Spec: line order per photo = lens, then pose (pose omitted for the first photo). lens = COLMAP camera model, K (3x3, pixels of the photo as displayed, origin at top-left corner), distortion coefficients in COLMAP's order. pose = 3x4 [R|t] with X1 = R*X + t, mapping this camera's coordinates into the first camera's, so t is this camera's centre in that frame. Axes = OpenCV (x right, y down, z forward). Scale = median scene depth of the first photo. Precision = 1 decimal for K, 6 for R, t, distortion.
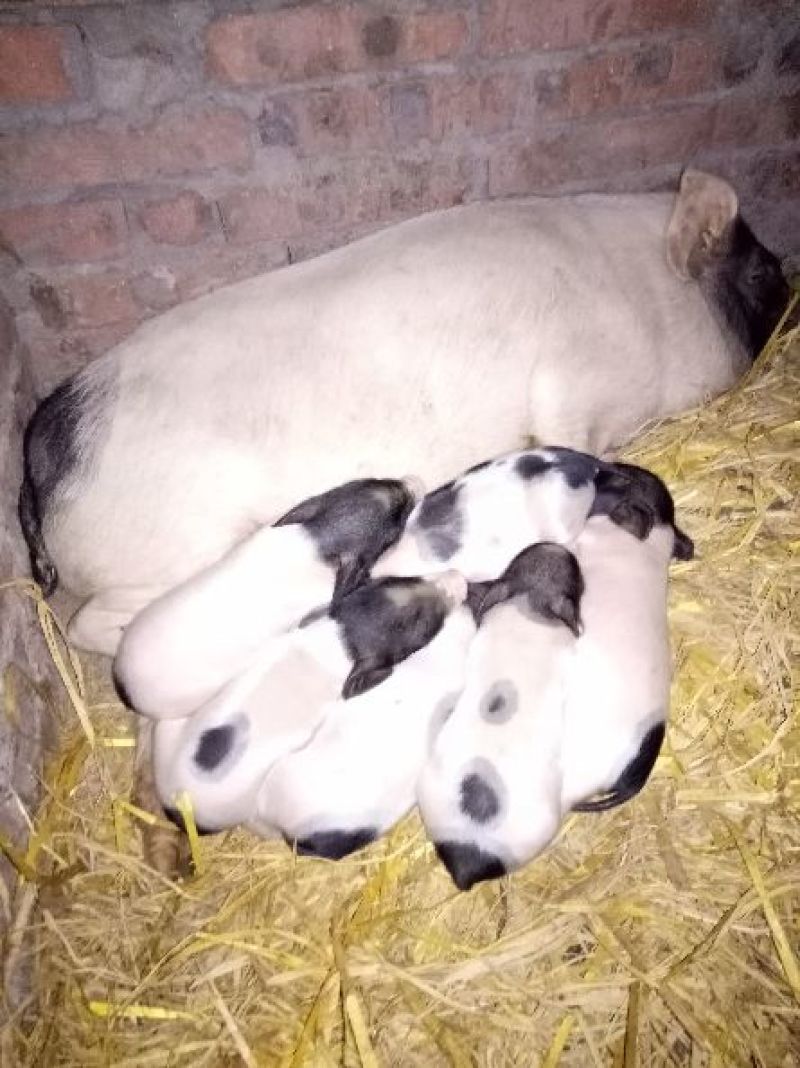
lens RADIAL K [[784.9, 0, 400.4], [0, 784.9, 535.3], [0, 0, 1]] dist [-0.000525, 0.001274]
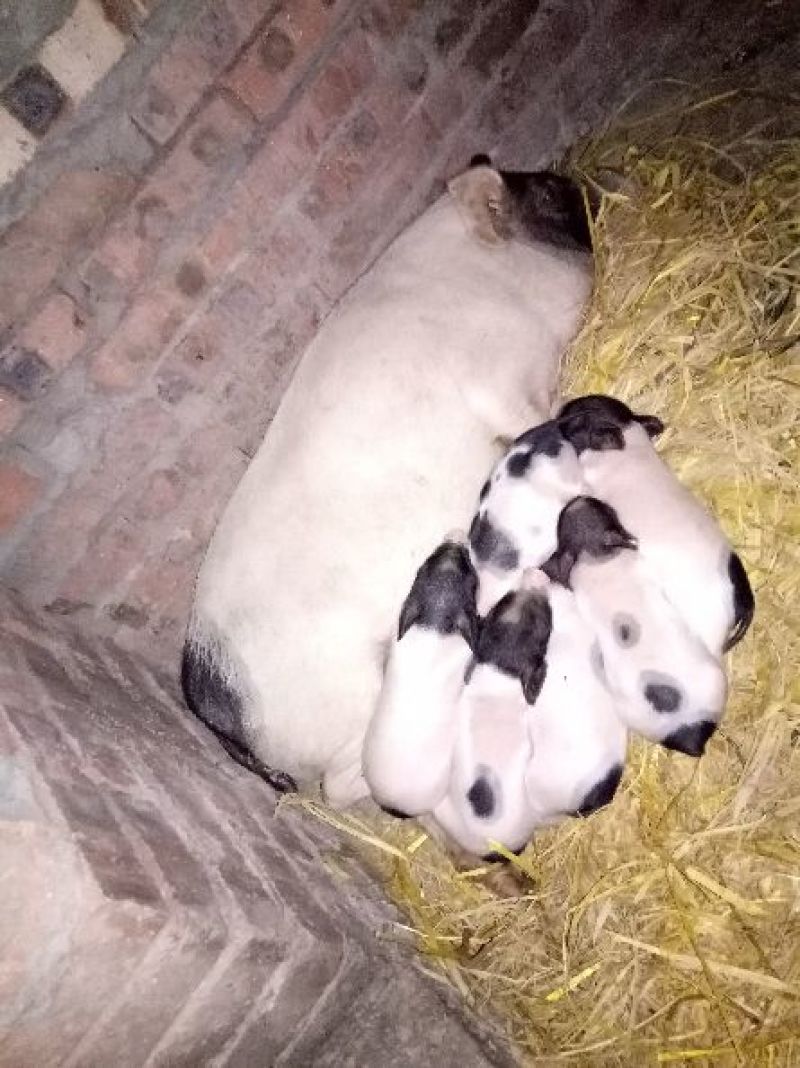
lens RADIAL K [[784.9, 0, 400.4], [0, 784.9, 535.3], [0, 0, 1]] dist [-0.000525, 0.001274]
pose [[0.743608, -0.666986, -0.046651, 0.012973], [0.667468, 0.744609, -0.006620, -0.131580], [0.039152, -0.026215, 0.998889, -0.284473]]
